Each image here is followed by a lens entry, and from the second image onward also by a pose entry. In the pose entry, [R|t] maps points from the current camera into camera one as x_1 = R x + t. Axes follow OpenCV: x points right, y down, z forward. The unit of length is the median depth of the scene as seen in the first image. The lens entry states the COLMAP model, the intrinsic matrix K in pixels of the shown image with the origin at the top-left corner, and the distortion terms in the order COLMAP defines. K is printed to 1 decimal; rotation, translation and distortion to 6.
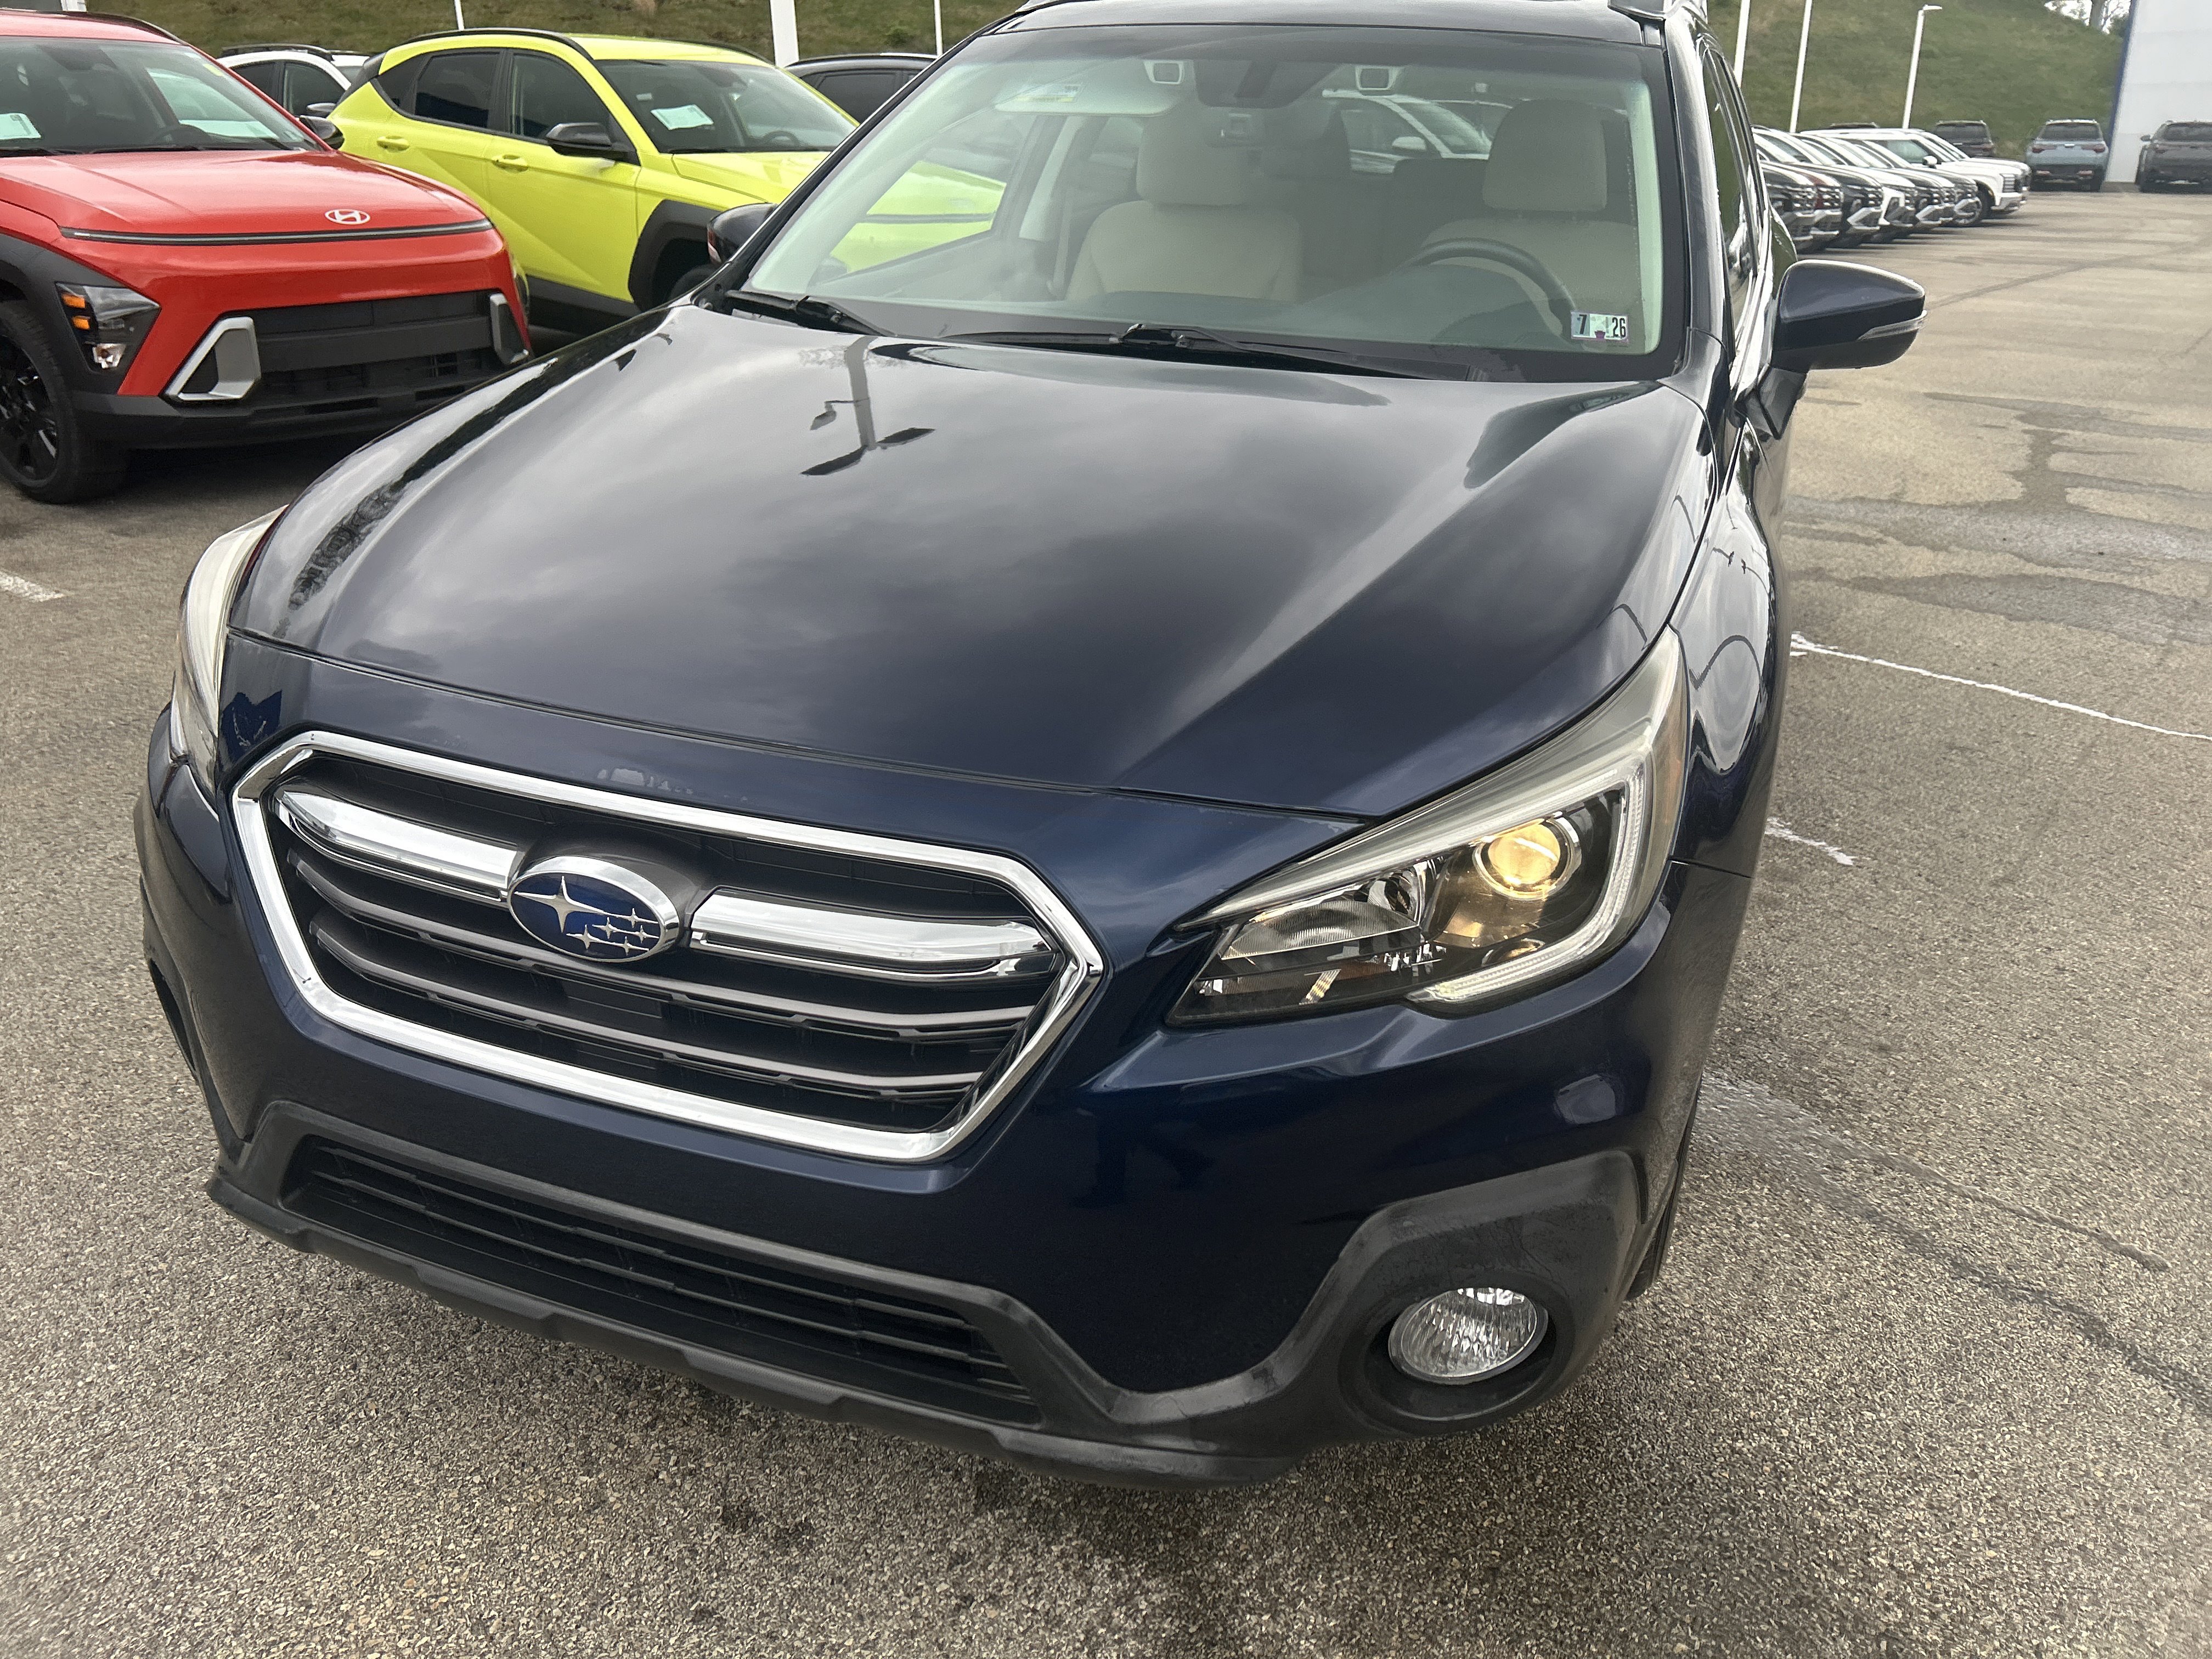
lens RADIAL K [[1674.8, 0, 1128.4], [0, 1674.8, 847.7], [0, 0, 1]] dist [0.054701, -0.056853]
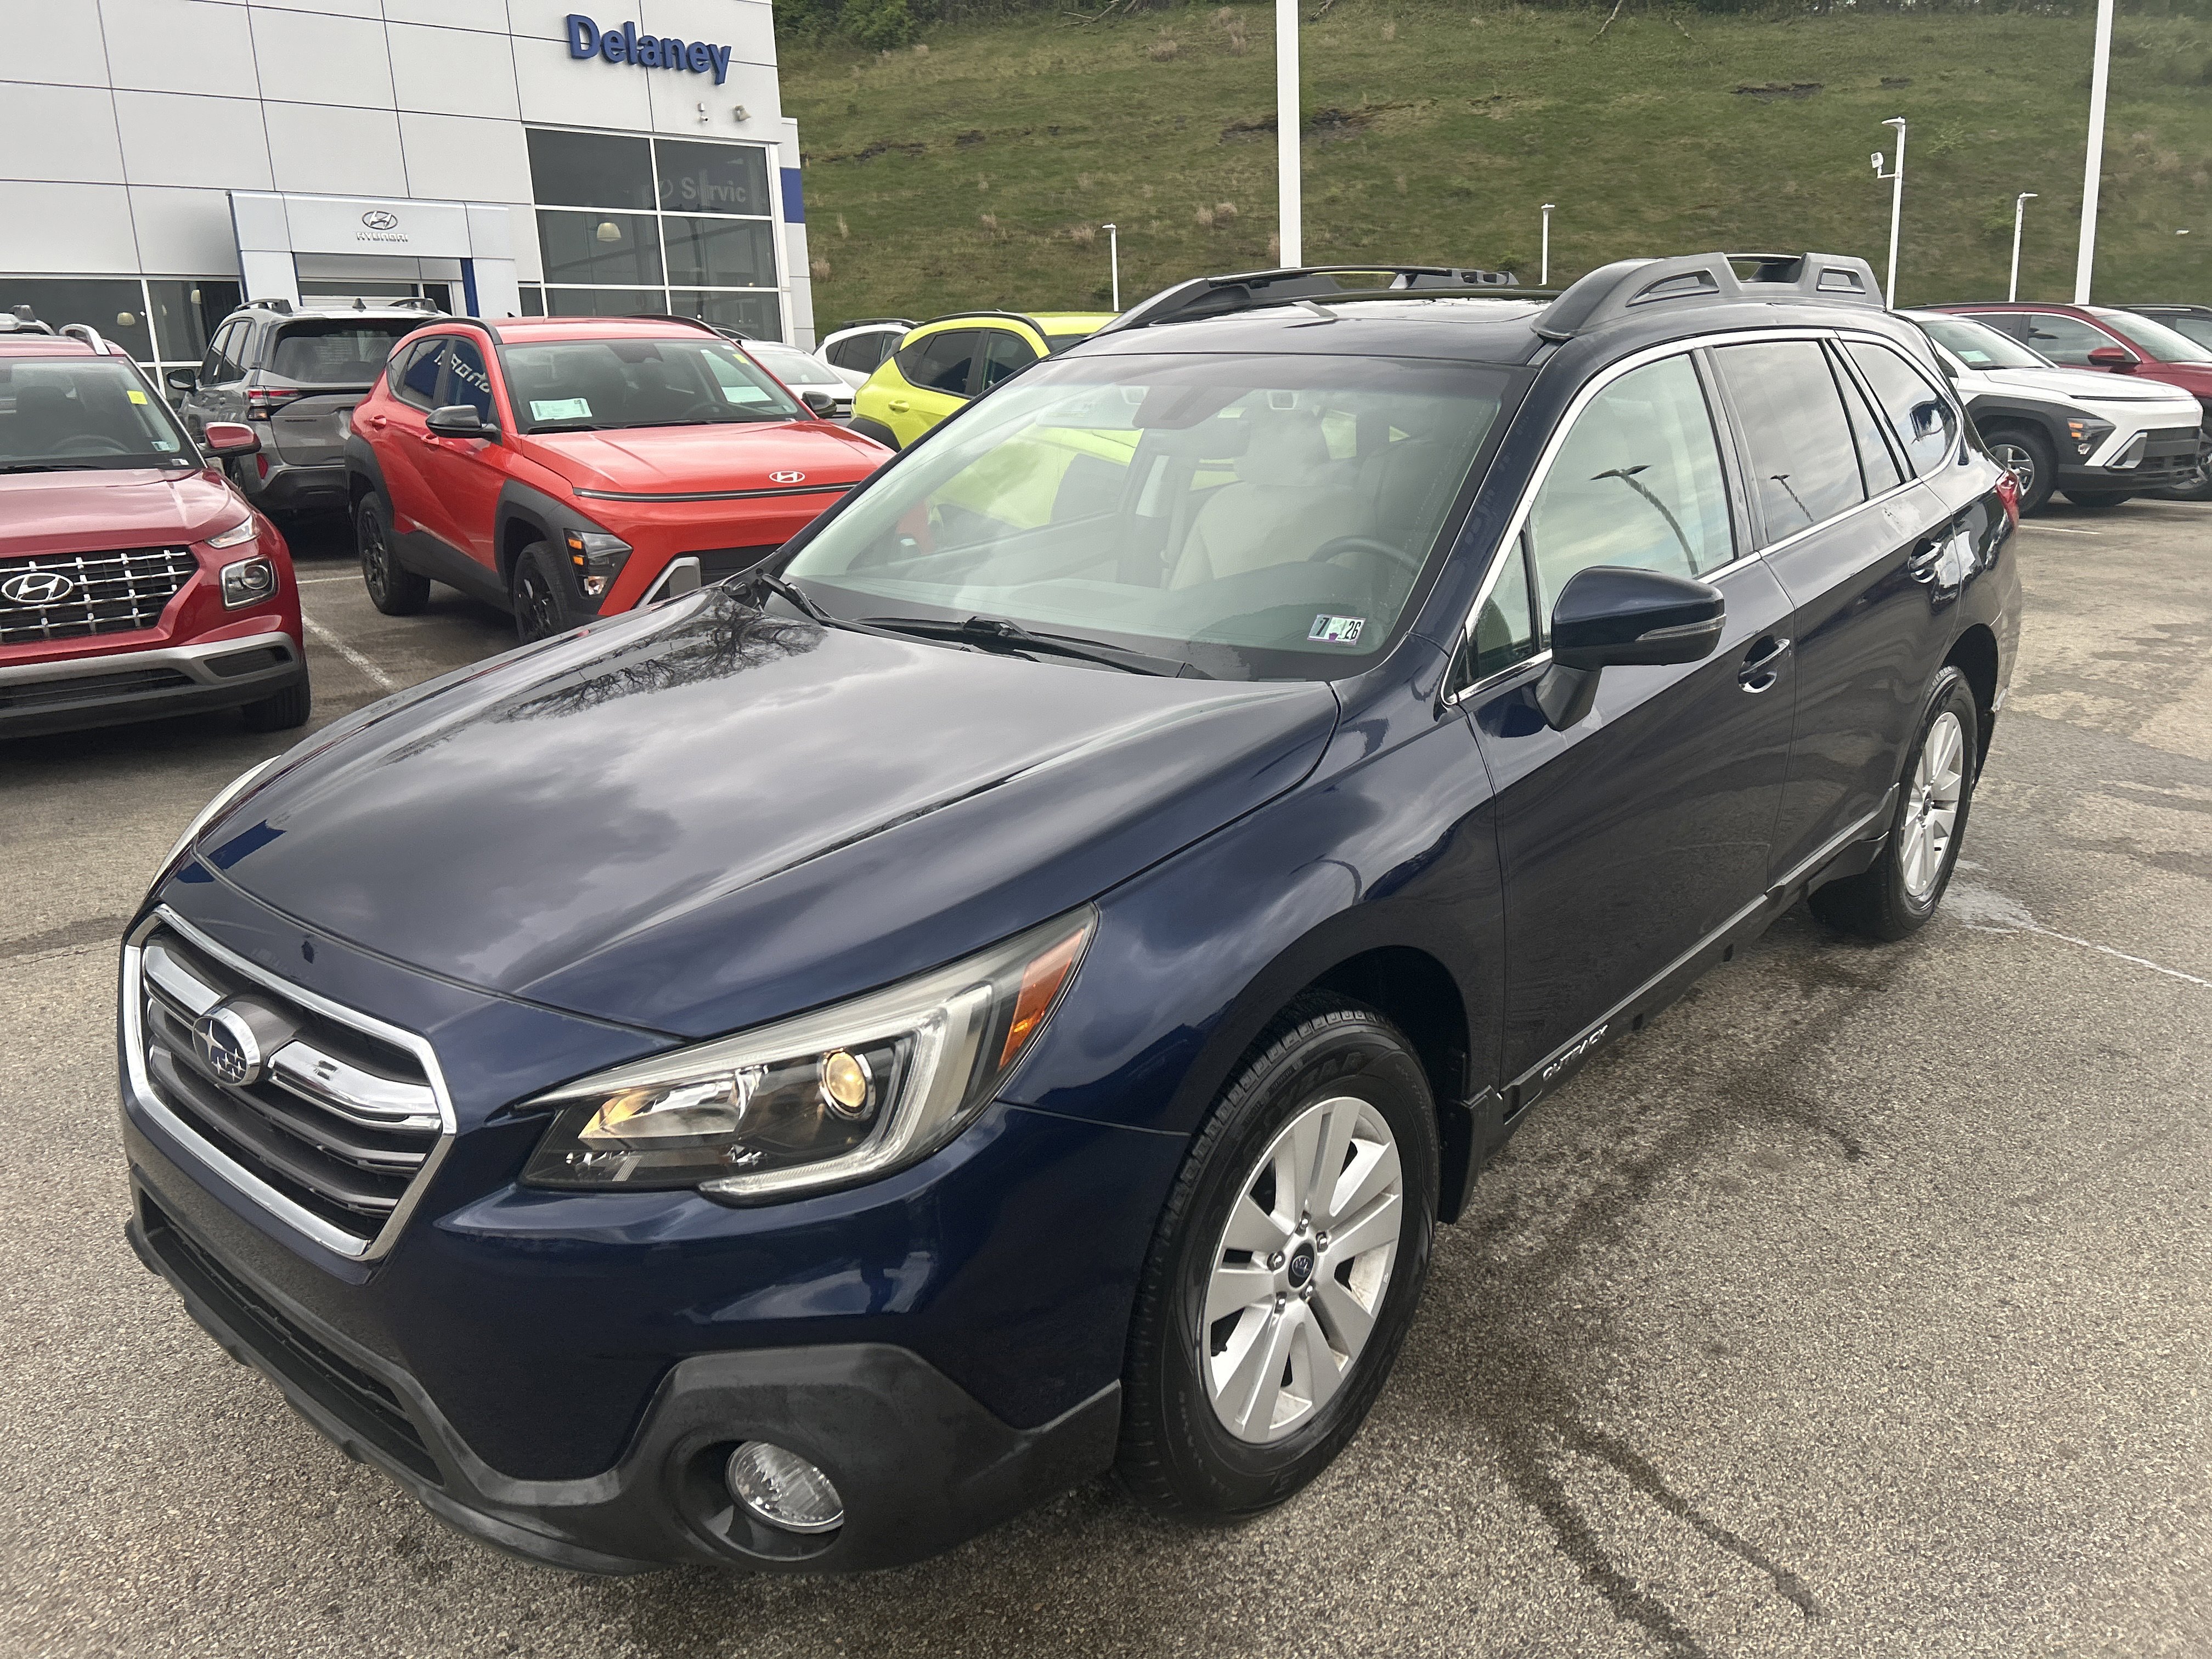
lens RADIAL K [[1674.8, 0, 1127.9], [0, 1674.8, 818.4], [0, 0, 1]] dist [0.054701, -0.056853]
pose [[0.937751, 0.062552, -0.341628, 0.470511], [-0.106079, 0.988228, -0.110237, -0.041370], [0.330711, 0.139614, 0.933348, -0.057298]]
